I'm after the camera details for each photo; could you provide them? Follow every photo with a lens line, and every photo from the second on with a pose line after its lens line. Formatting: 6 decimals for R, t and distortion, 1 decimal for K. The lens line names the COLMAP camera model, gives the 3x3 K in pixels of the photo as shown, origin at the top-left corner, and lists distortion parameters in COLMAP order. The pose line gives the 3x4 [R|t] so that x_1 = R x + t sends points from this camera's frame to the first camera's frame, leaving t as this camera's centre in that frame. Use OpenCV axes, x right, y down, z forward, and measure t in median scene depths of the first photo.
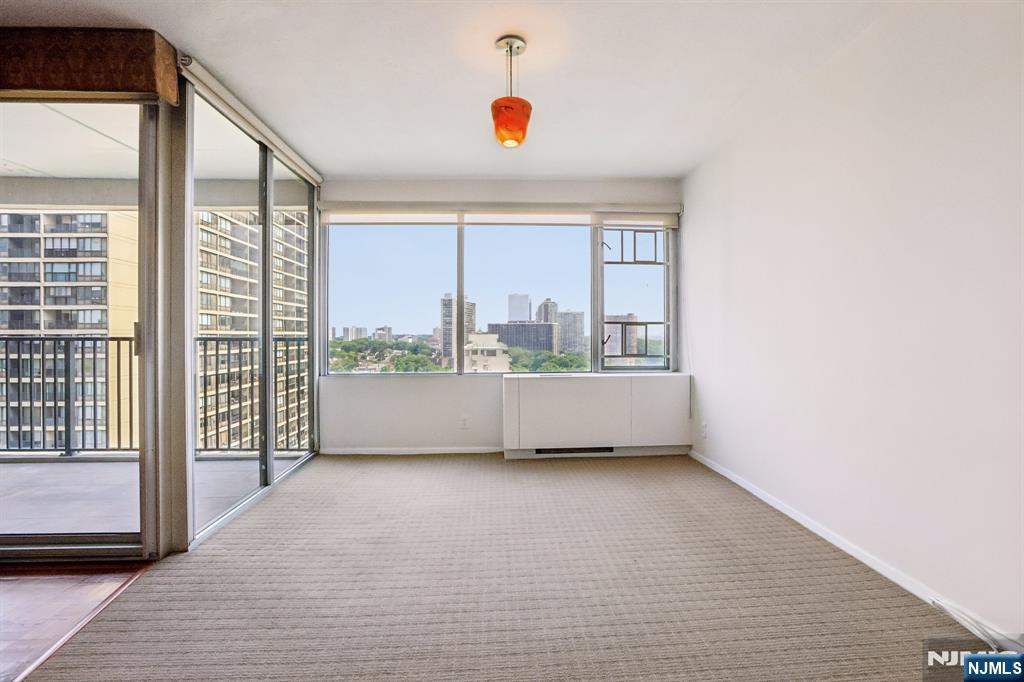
lens RADIAL K [[462.2, 0, 512.0], [0, 462.2, 341.0], [0, 0, 1]] dist [-0.067675, 0.026067]
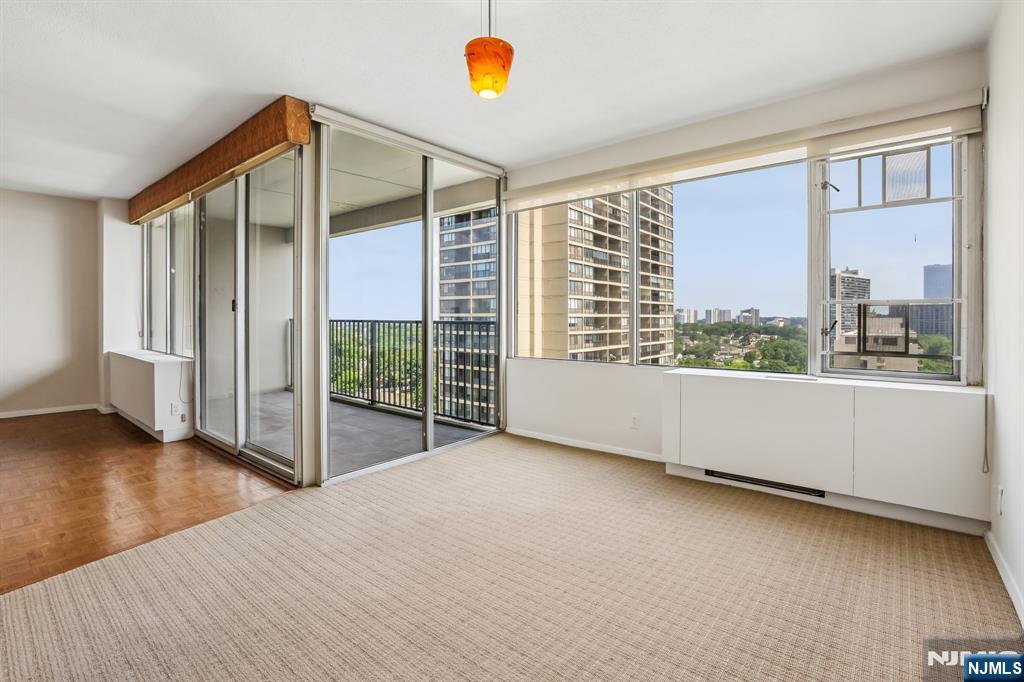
lens RADIAL K [[472.5, 0, 524.1], [0, 472.5, 322.9], [0, 0, 1]] dist [-0.067895, 0.028447]
pose [[0.743490, 0.008153, -0.668698, 0.316710], [-0.009336, 0.999955, 0.001812, -0.006165], [0.668682, 0.004896, 0.743532, 0.206397]]
